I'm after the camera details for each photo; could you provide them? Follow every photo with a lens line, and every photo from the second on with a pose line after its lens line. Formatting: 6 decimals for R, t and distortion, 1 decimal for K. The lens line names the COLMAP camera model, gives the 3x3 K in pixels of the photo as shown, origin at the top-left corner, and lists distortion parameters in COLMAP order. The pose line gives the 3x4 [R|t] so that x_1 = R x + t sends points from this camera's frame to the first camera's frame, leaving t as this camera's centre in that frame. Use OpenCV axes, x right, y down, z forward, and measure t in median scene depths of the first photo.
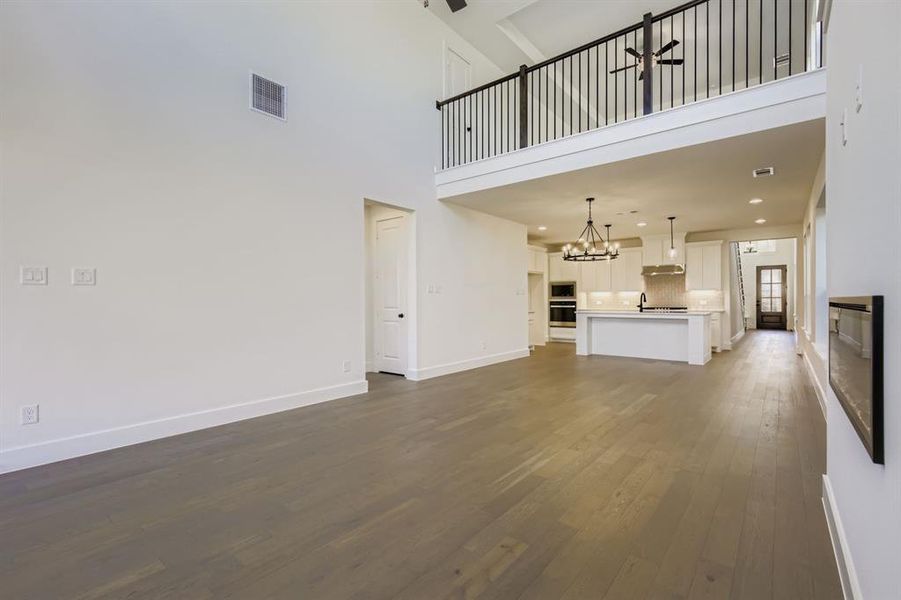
lens RADIAL K [[412.2, 0, 450.5], [0, 412.2, 300.0], [0, 0, 1]] dist [0.013023, -0.000270]
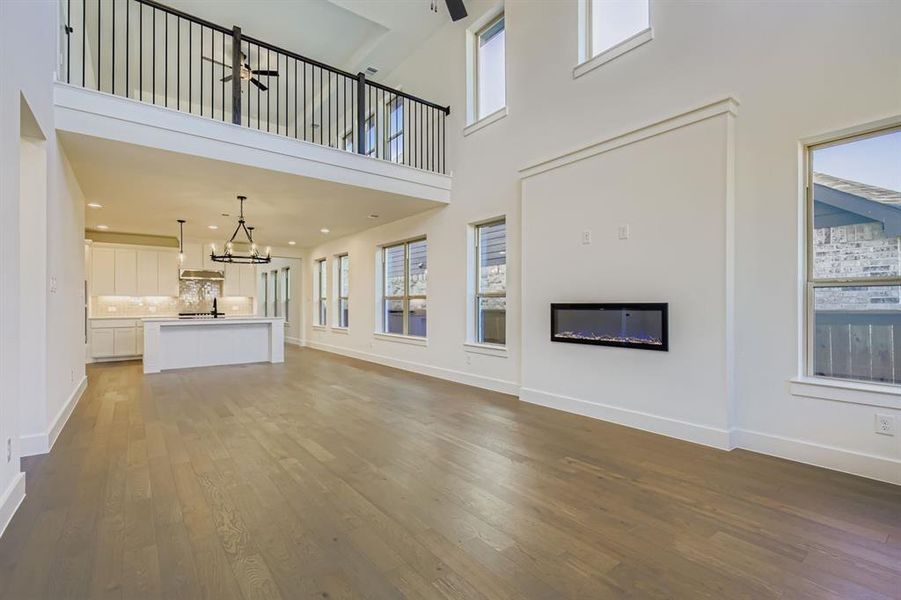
lens RADIAL K [[405.4, 0, 442.7], [0, 405.4, 305.7], [0, 0, 1]] dist [0.001642, 0.000187]
pose [[0.233882, -0.001407, 0.972264, -0.256665], [0.005119, 0.999987, 0.000216, 0.002135], [-0.972251, 0.004926, 0.233886, 0.196877]]
